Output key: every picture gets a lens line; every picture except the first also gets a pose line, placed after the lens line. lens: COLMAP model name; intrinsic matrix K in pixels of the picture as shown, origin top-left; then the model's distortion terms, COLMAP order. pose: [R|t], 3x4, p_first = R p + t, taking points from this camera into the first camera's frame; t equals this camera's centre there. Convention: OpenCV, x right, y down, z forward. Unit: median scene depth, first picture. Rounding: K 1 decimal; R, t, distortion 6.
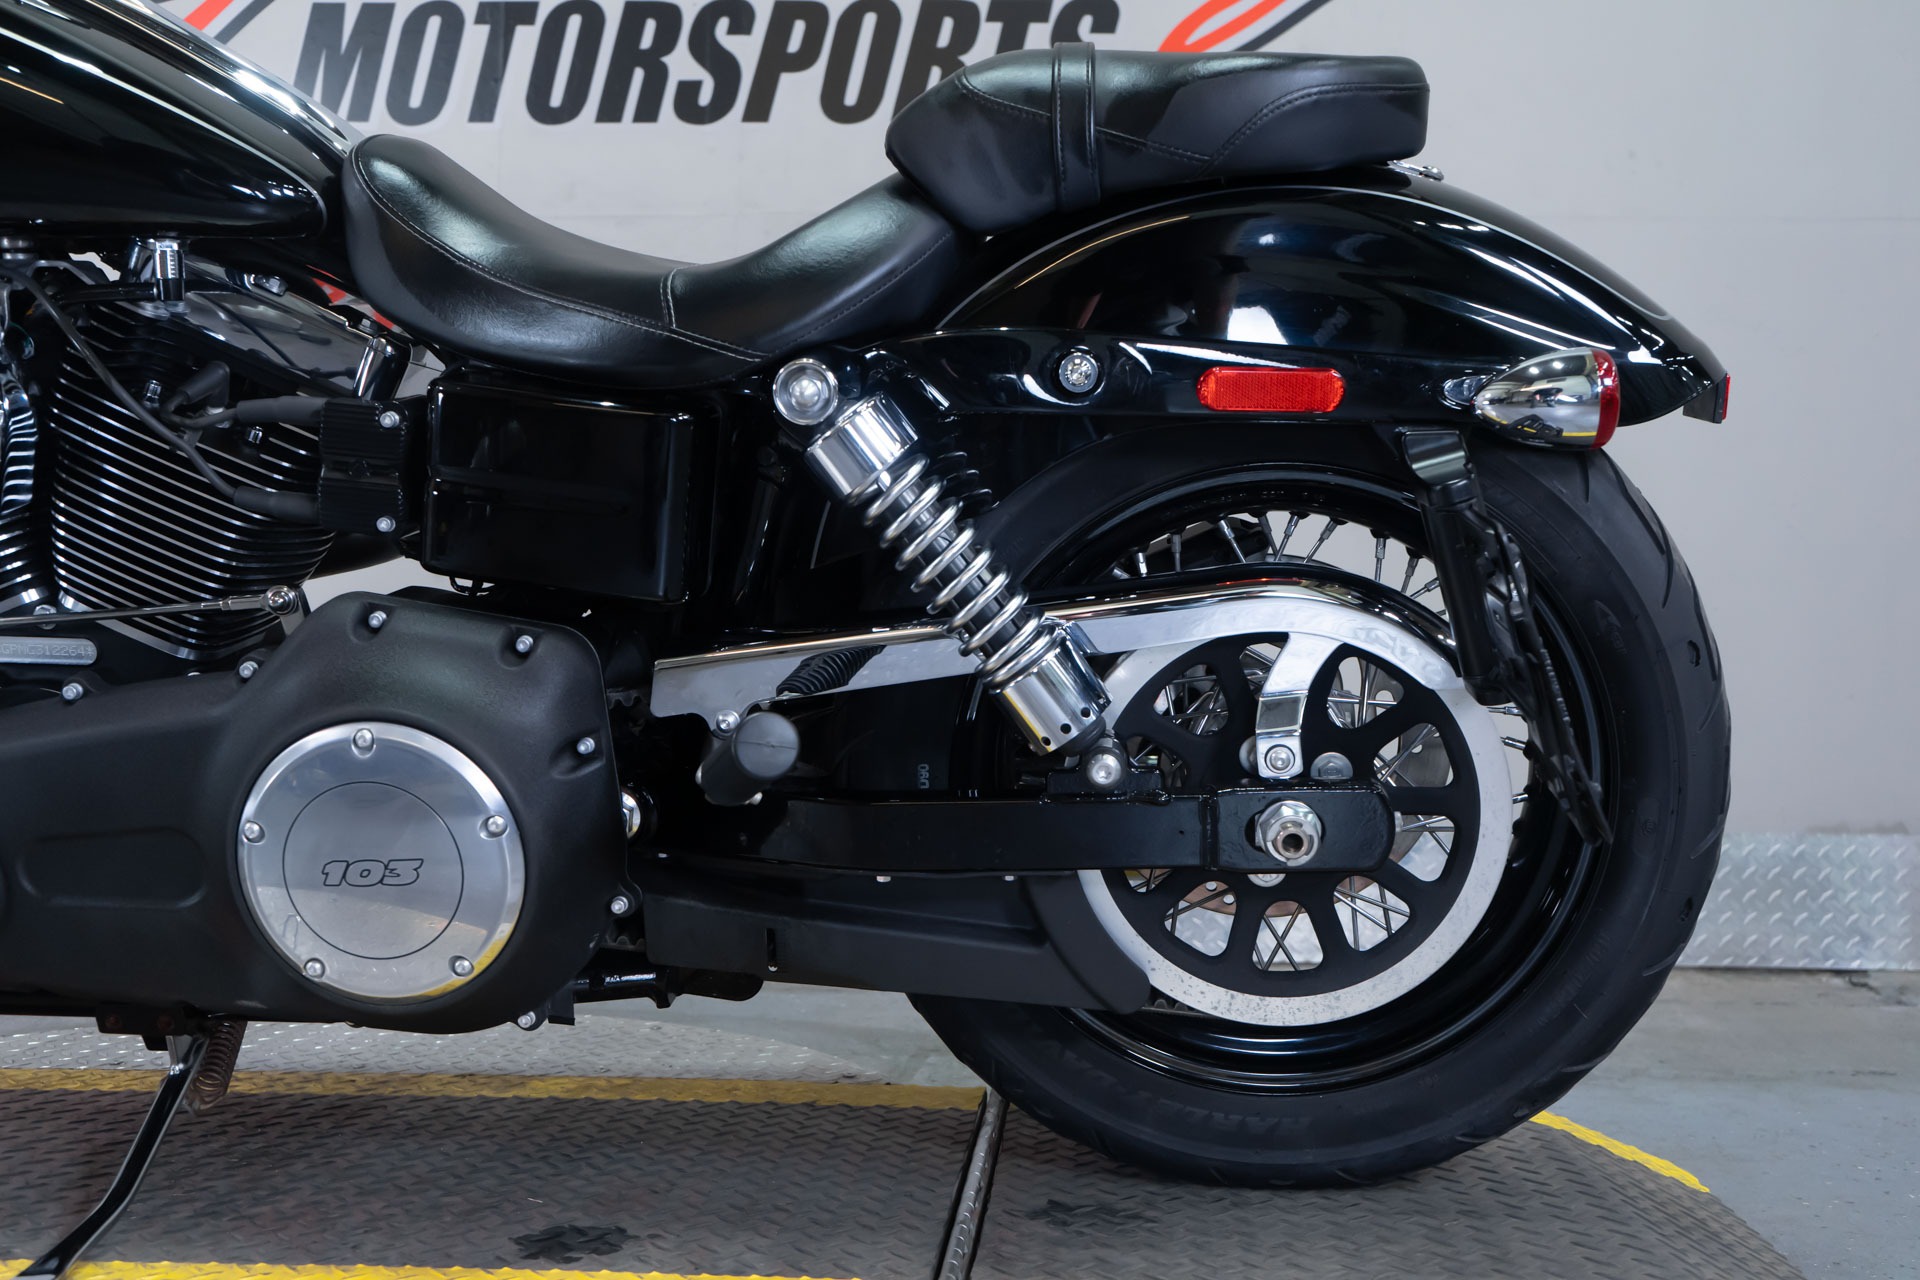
lens RADIAL K [[1936.8, 0, 960.0], [0, 1936.8, 640.0], [0, 0, 1]] dist [0.008788, 0.017153]
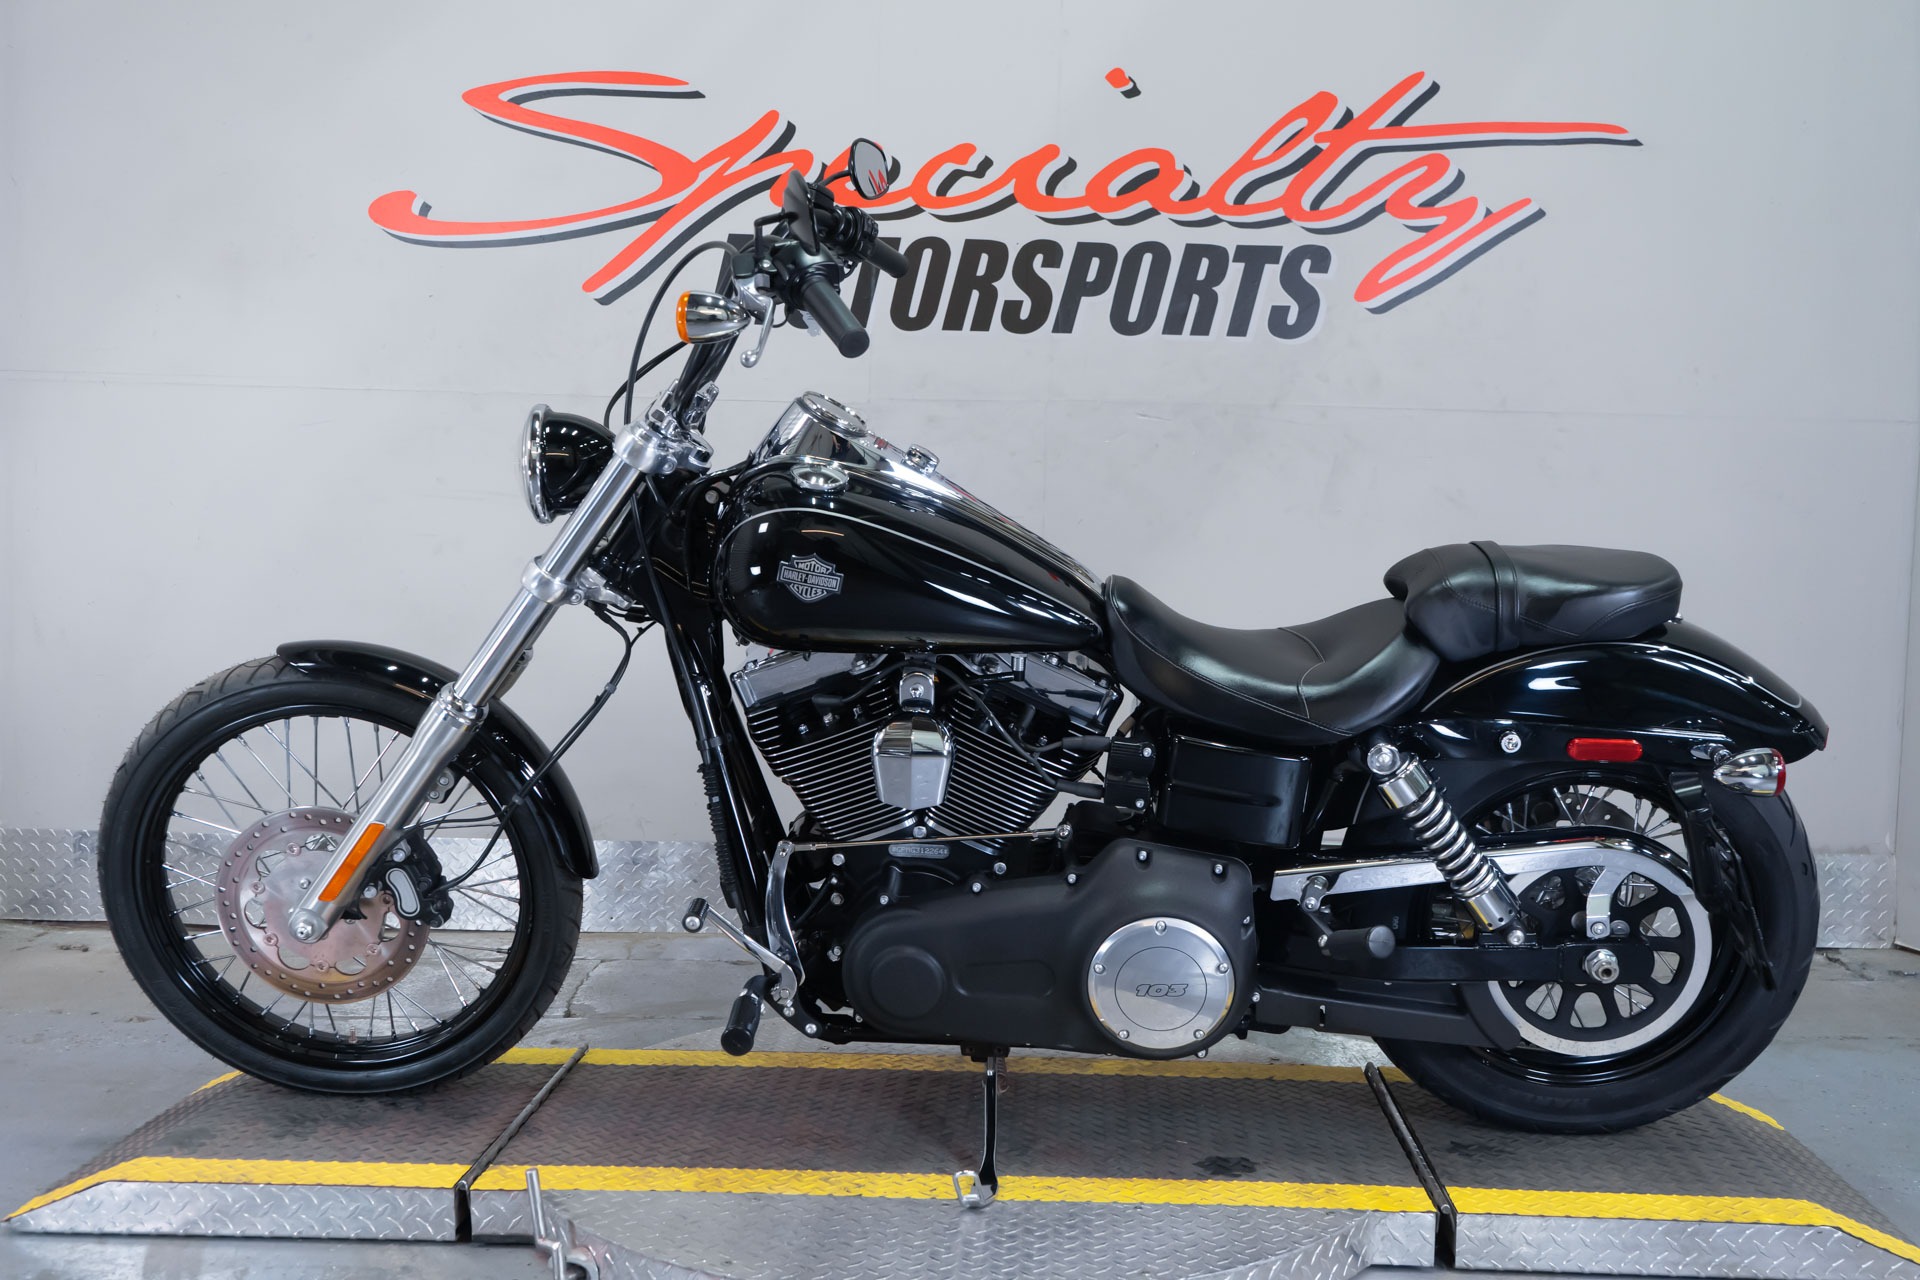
lens RADIAL K [[1963.2, 0, 960.0], [0, 1963.2, 640.0], [0, 0, 1]] dist [0.019494, -0.000954]
pose [[0.999081, 0.005371, 0.042526, -0.523943], [-0.008529, 0.997189, 0.074434, -0.343022], [-0.042007, -0.074729, 0.996319, -0.870723]]
